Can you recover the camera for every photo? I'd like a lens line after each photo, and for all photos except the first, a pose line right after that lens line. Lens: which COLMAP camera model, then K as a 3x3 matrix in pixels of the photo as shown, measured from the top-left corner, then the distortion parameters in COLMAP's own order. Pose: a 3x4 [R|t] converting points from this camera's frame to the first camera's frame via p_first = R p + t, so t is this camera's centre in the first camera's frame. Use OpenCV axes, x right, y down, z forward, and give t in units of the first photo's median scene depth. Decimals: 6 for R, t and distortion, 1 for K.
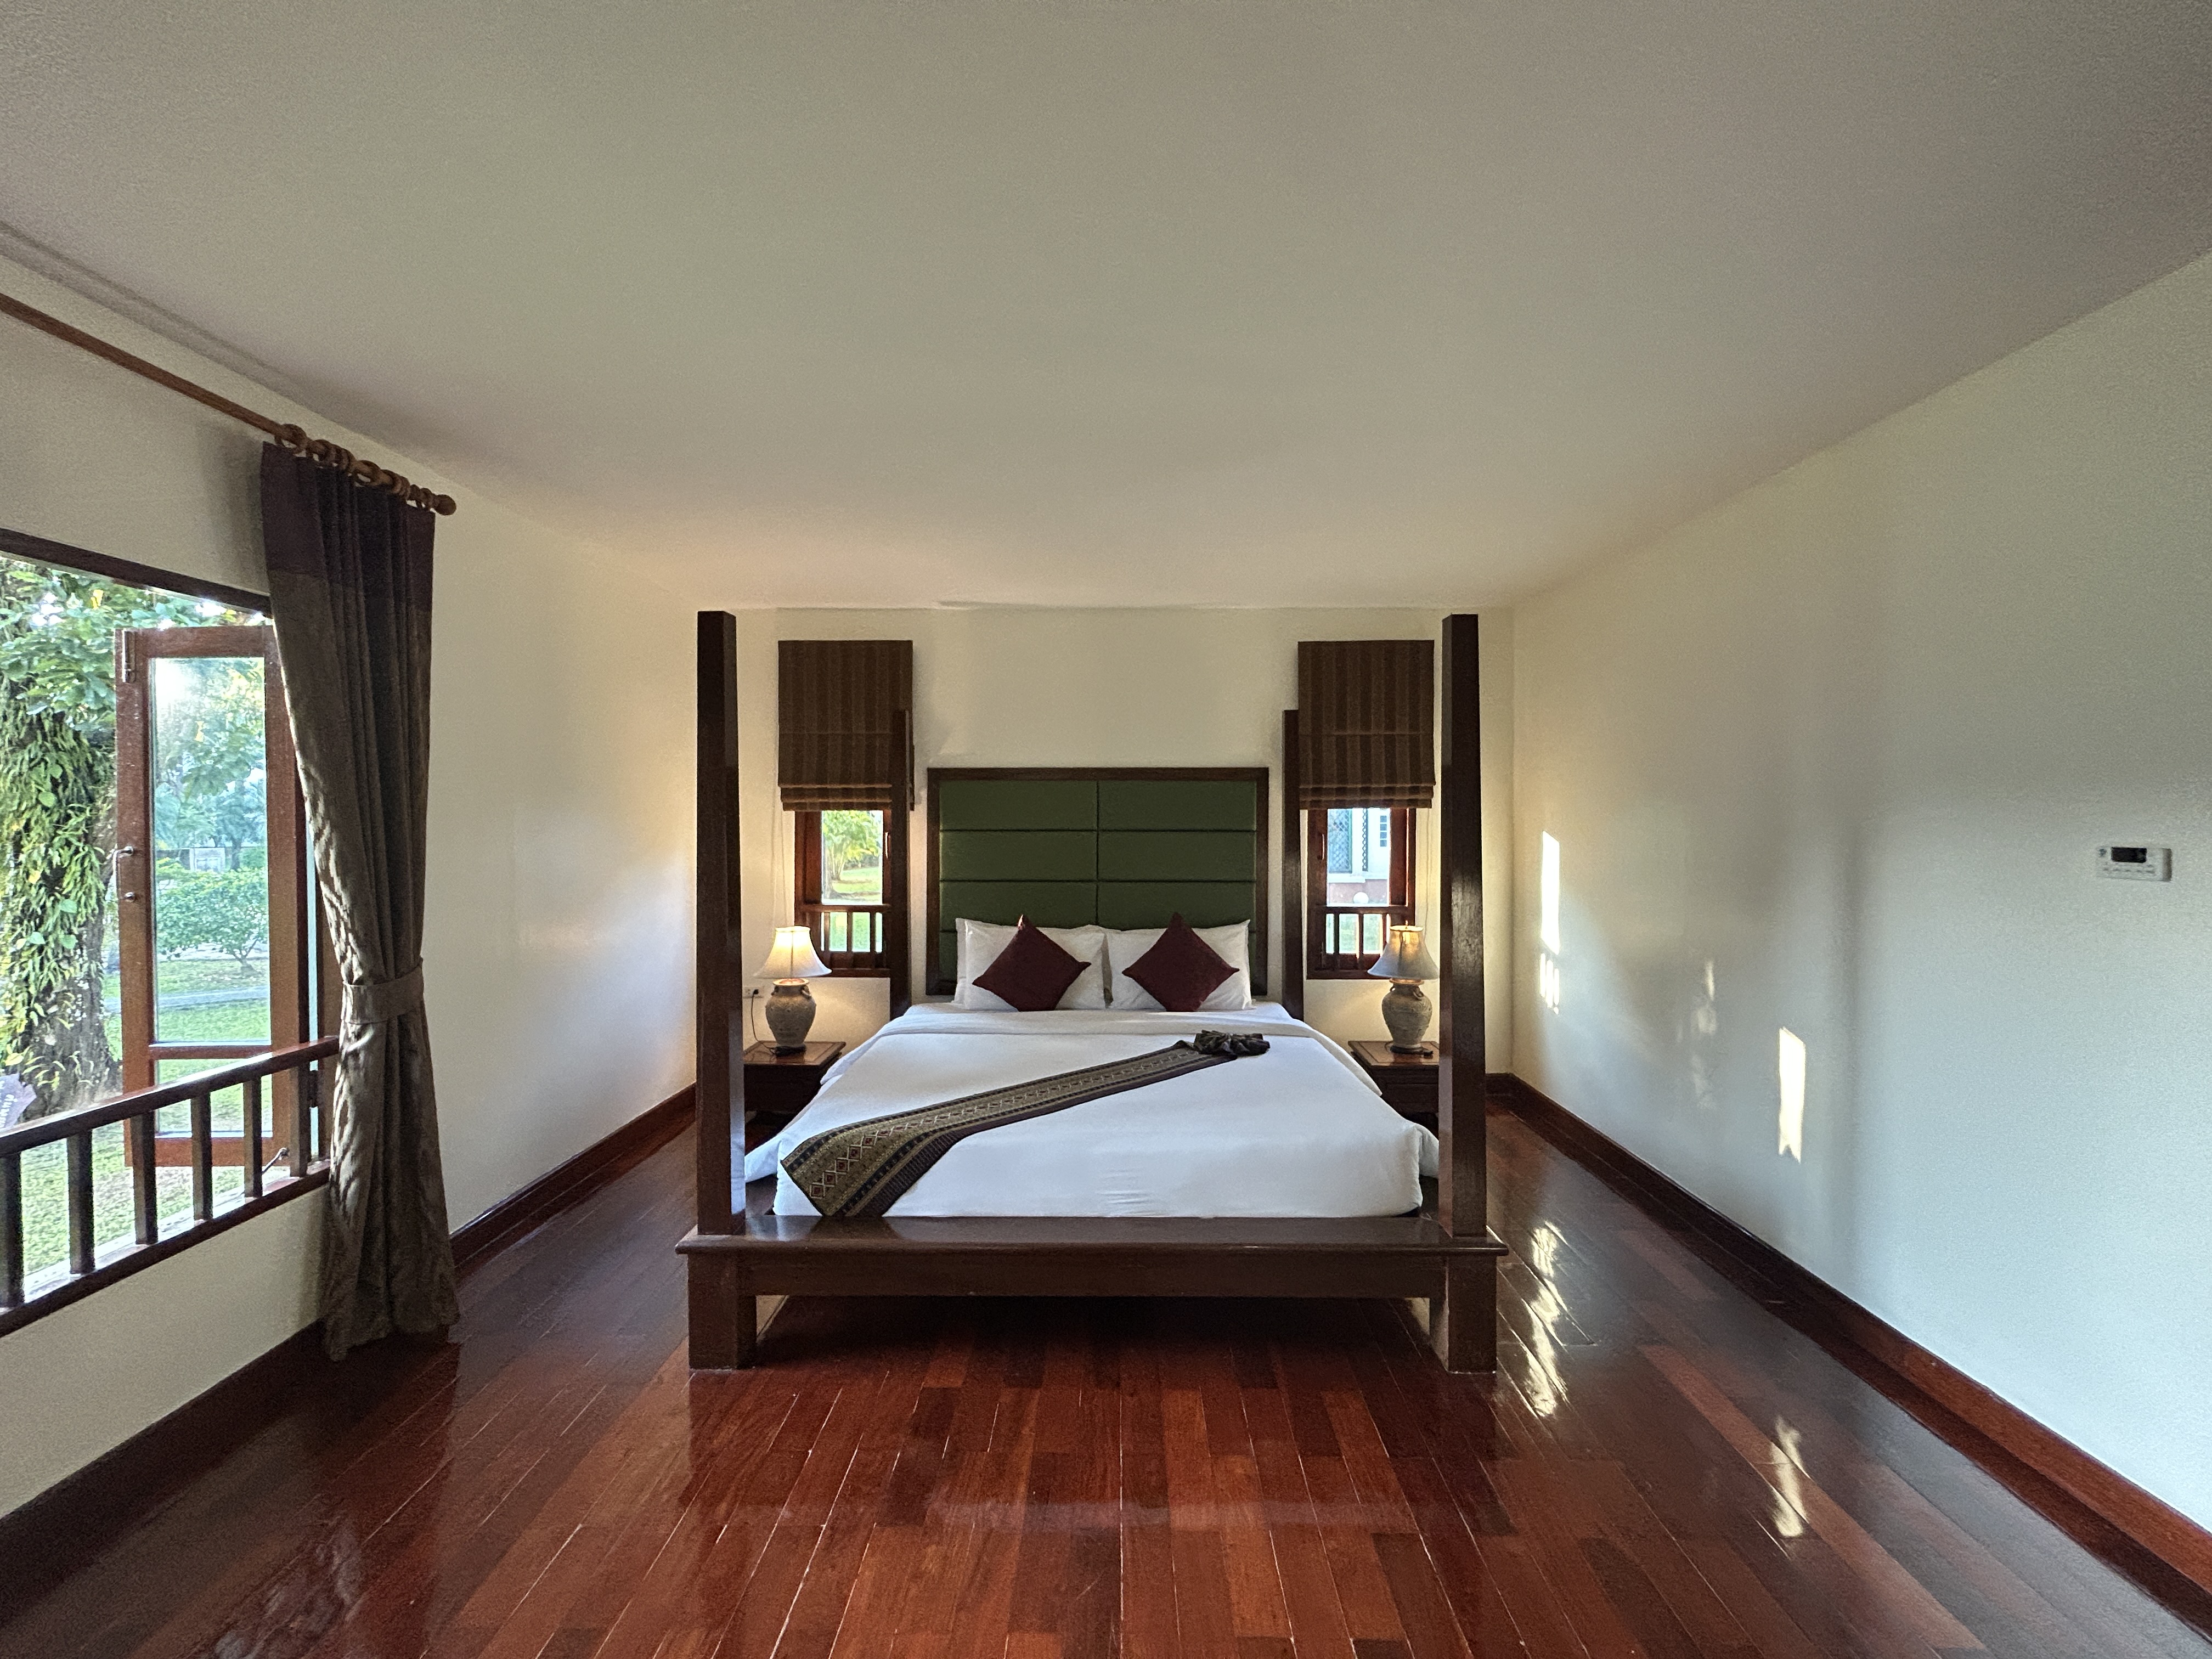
lens RADIAL K [[896.0, 0, 1103.1], [0, 896.0, 824.8], [0, 0, 1]] dist [-0.001688, 0.001032]
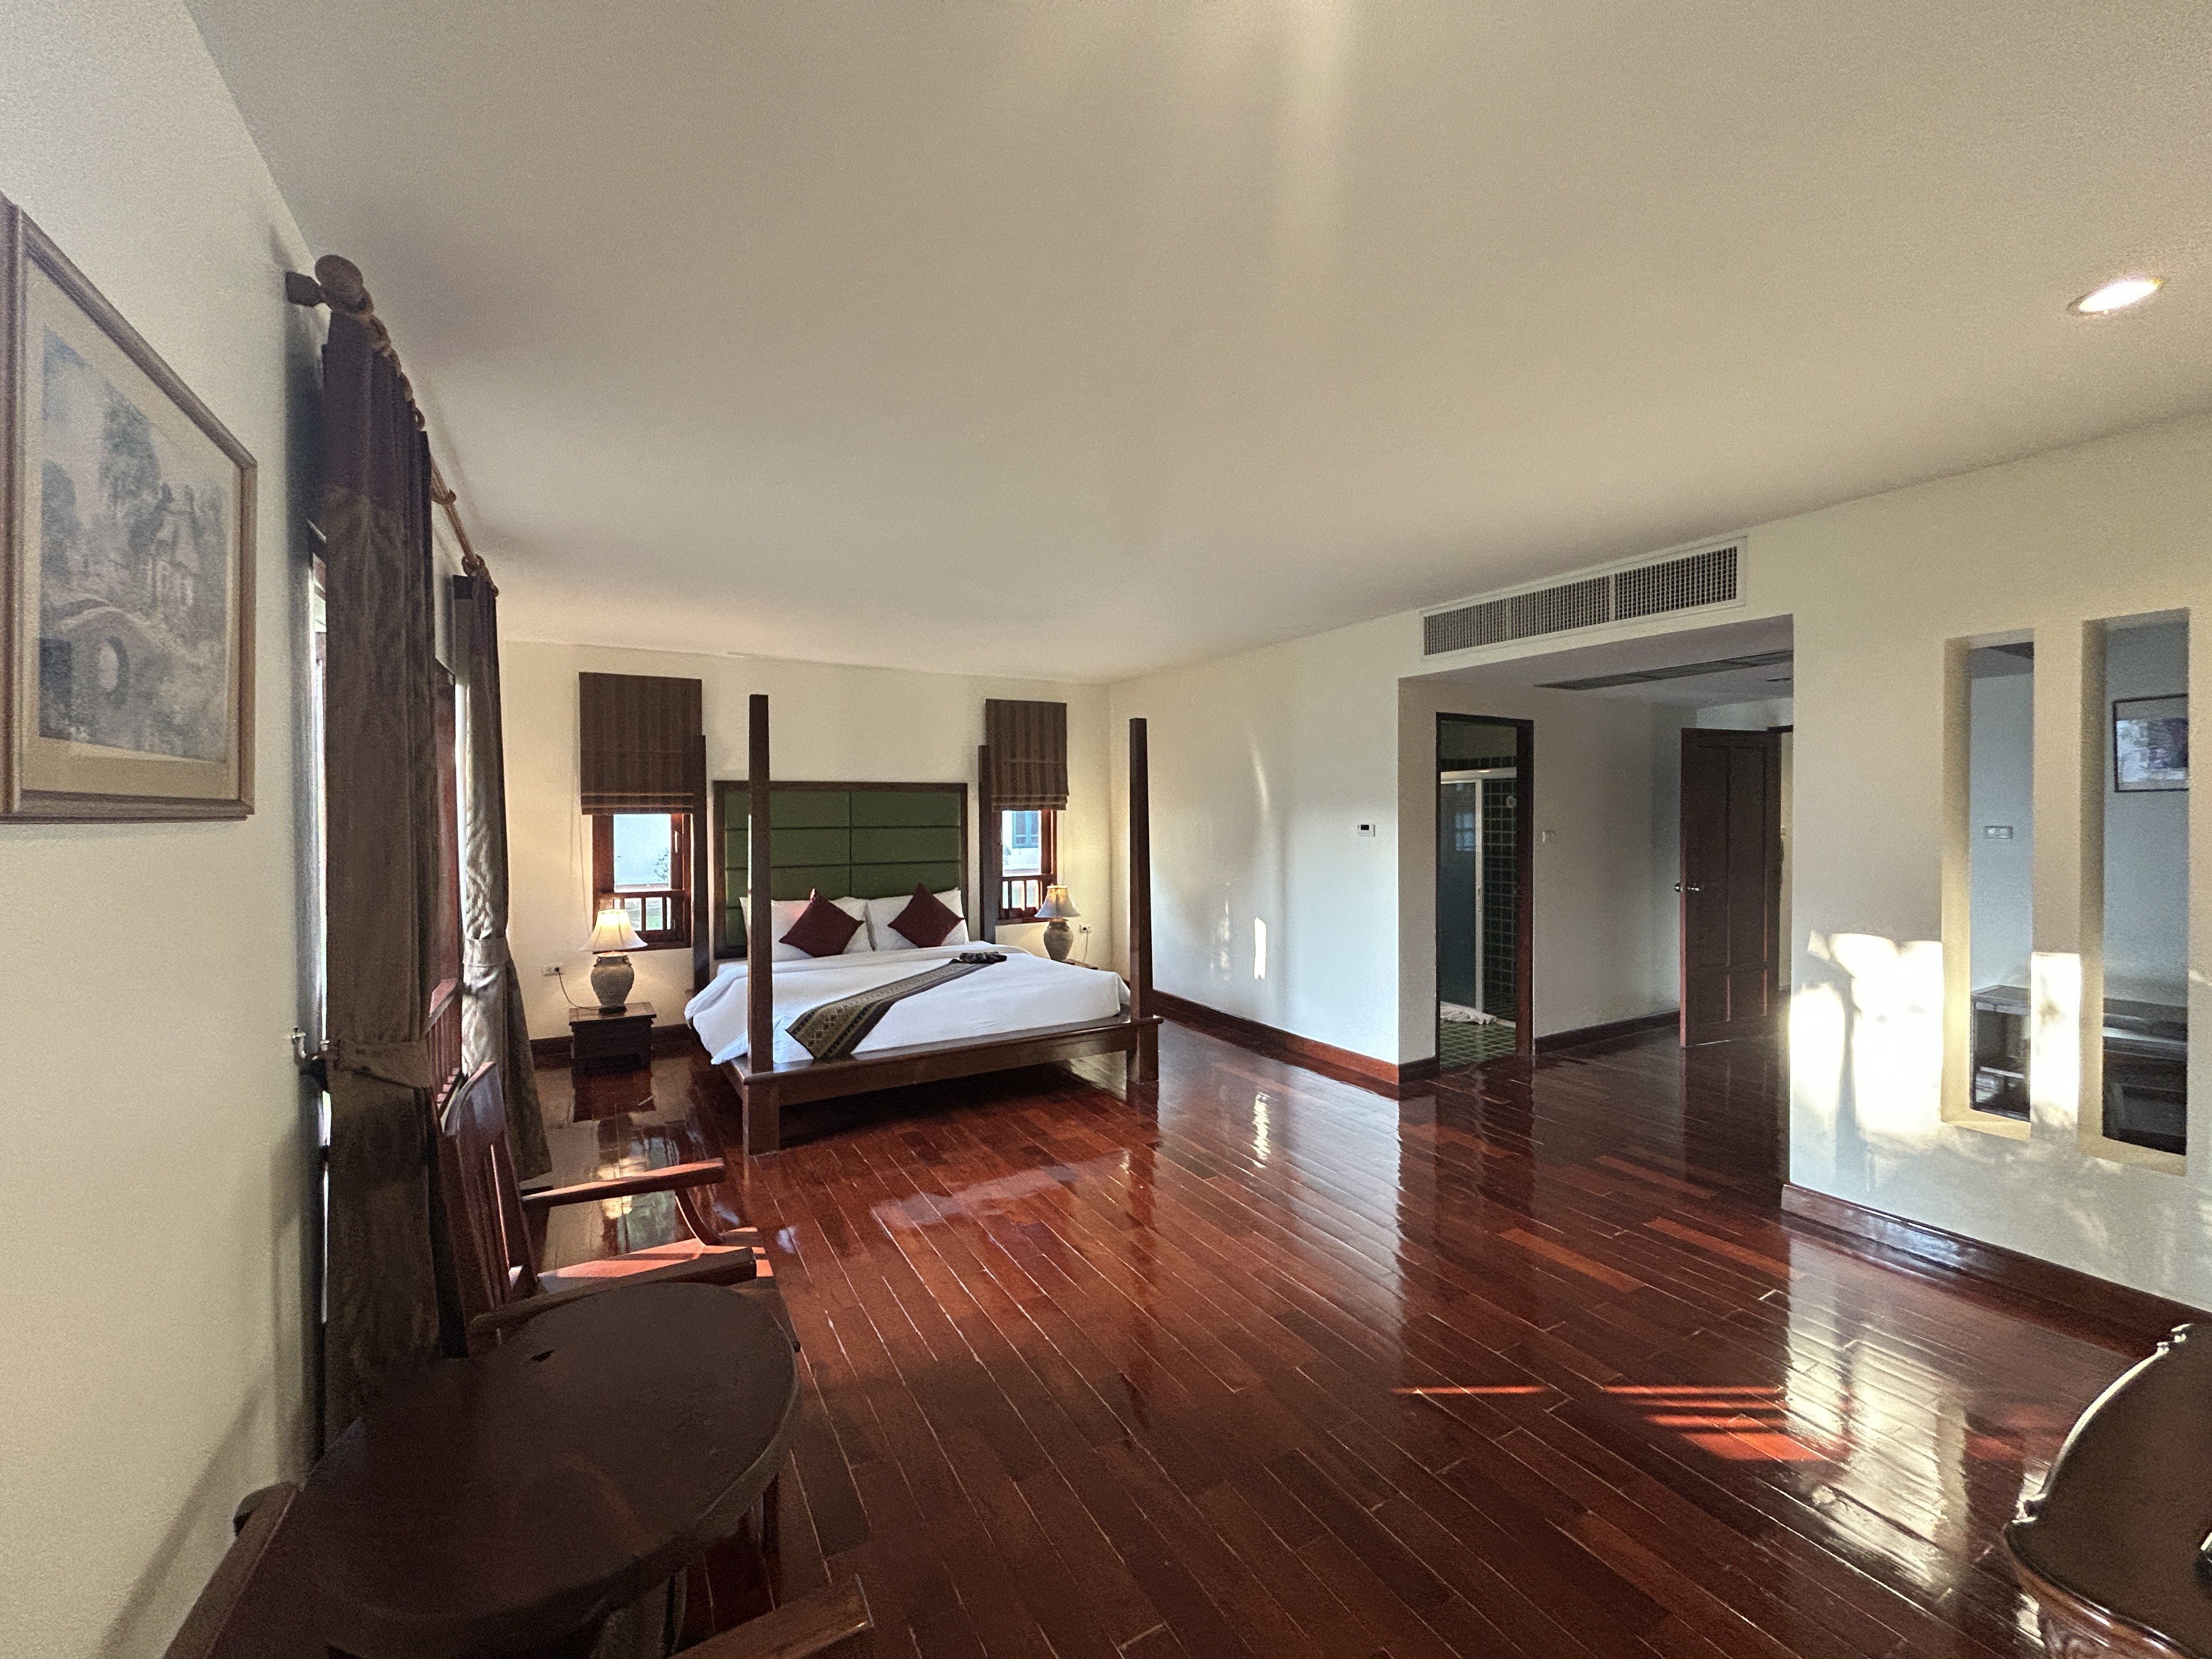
lens RADIAL K [[896.0, 0, 1097.3], [0, 896.0, 830.1], [0, 0, 1]] dist [-0.001688, 0.001032]
pose [[0.865416, -0.014750, 0.500837, -0.388609], [0.012083, 0.999890, 0.008569, 0.002840], [-0.500909, -0.001364, 0.865499, -0.397667]]
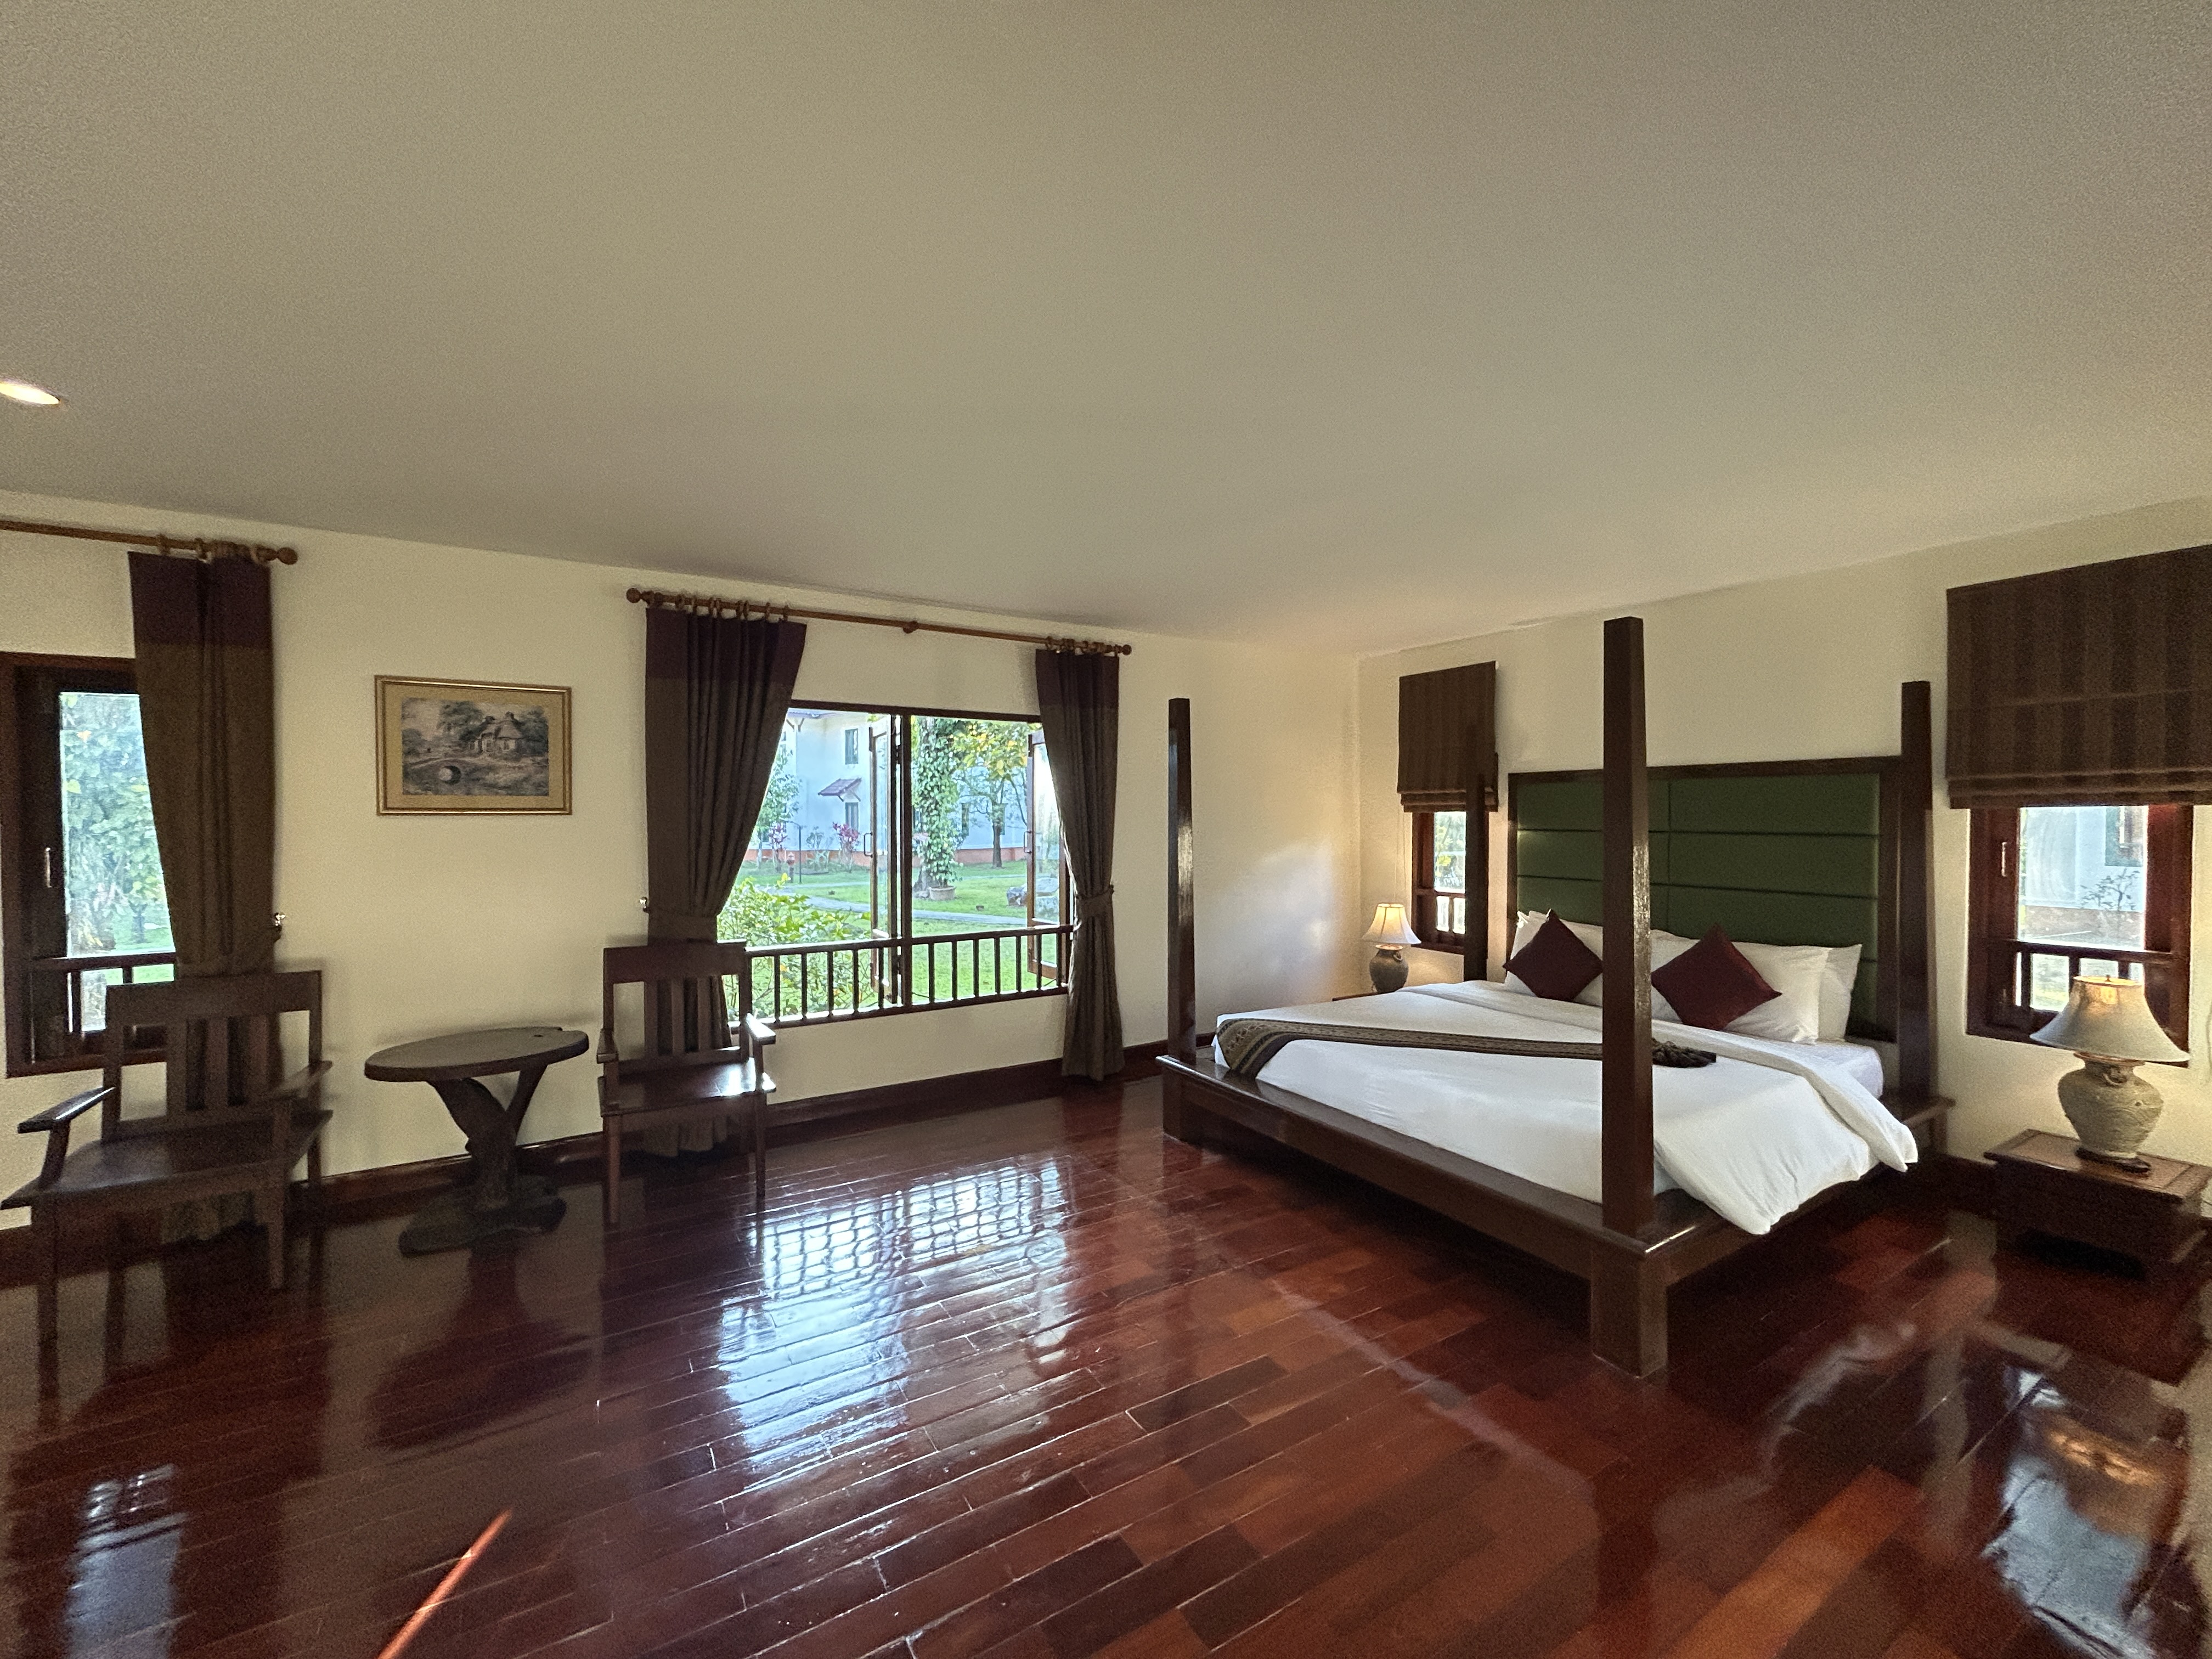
lens RADIAL K [[896.0, 0, 1094.5], [0, 896.0, 813.8], [0, 0, 1]] dist [-0.001688, 0.001032]
pose [[0.522830, -0.000016, -0.852437, 0.517101], [-0.009736, 0.999935, -0.005990, -0.001277], [0.852381, 0.011431, 0.522796, -0.021408]]
